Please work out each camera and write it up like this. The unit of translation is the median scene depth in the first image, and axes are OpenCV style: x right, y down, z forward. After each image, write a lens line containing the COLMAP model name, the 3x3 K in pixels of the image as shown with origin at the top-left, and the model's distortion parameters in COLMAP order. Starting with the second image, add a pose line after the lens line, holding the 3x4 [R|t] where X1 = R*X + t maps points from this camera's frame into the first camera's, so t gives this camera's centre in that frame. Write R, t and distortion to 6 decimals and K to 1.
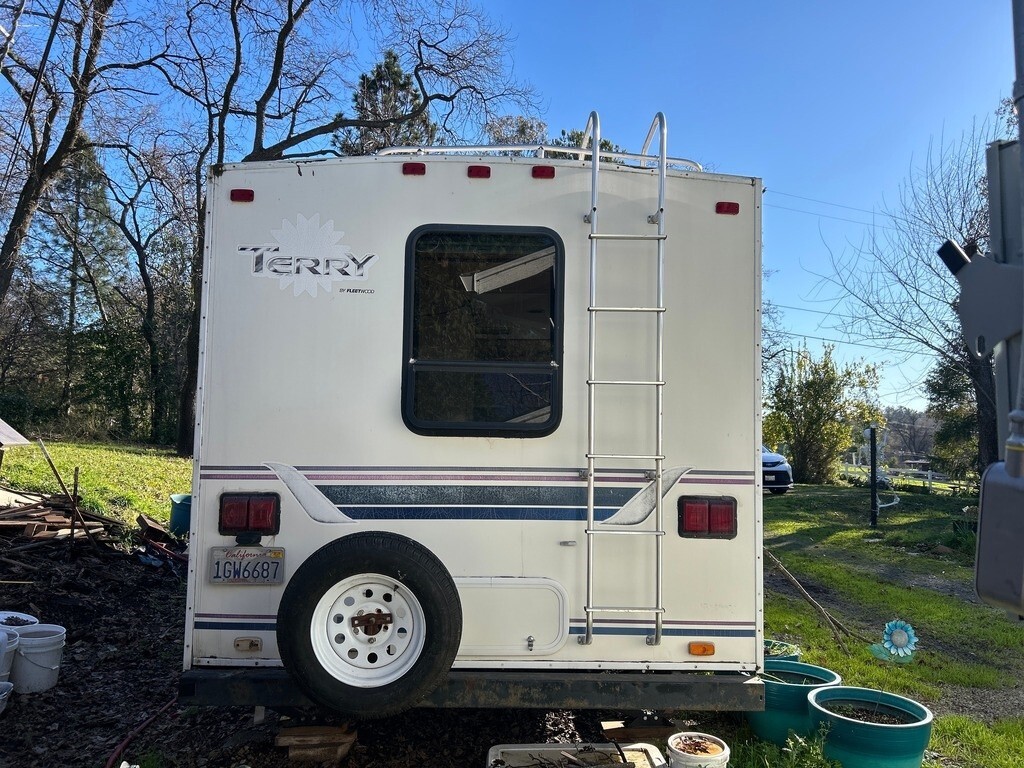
lens RADIAL K [[764.0, 0, 510.7], [0, 764.0, 389.4], [0, 0, 1]] dist [0.071826, -0.081358]
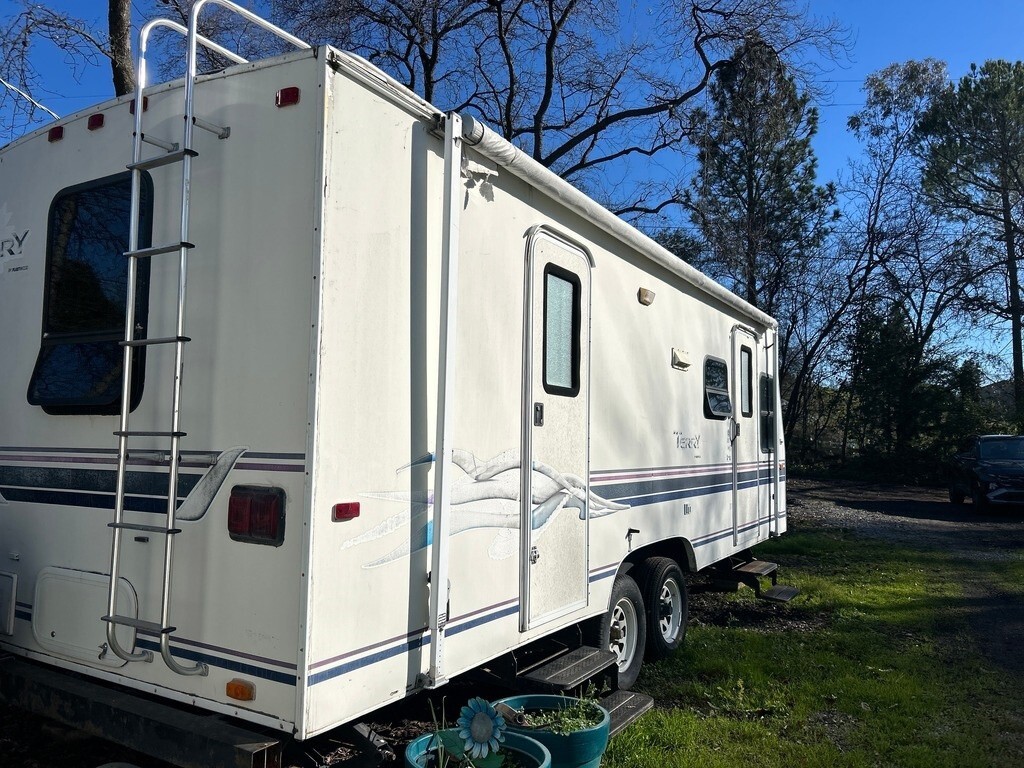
lens RADIAL K [[764.0, 0, 510.7], [0, 764.0, 389.4], [0, 0, 1]] dist [0.071826, -0.081358]
pose [[0.842638, -0.036804, -0.537221, 0.867932], [0.031499, 0.999322, -0.019055, 0.065945], [0.537558, -0.000866, 0.843226, 0.499789]]
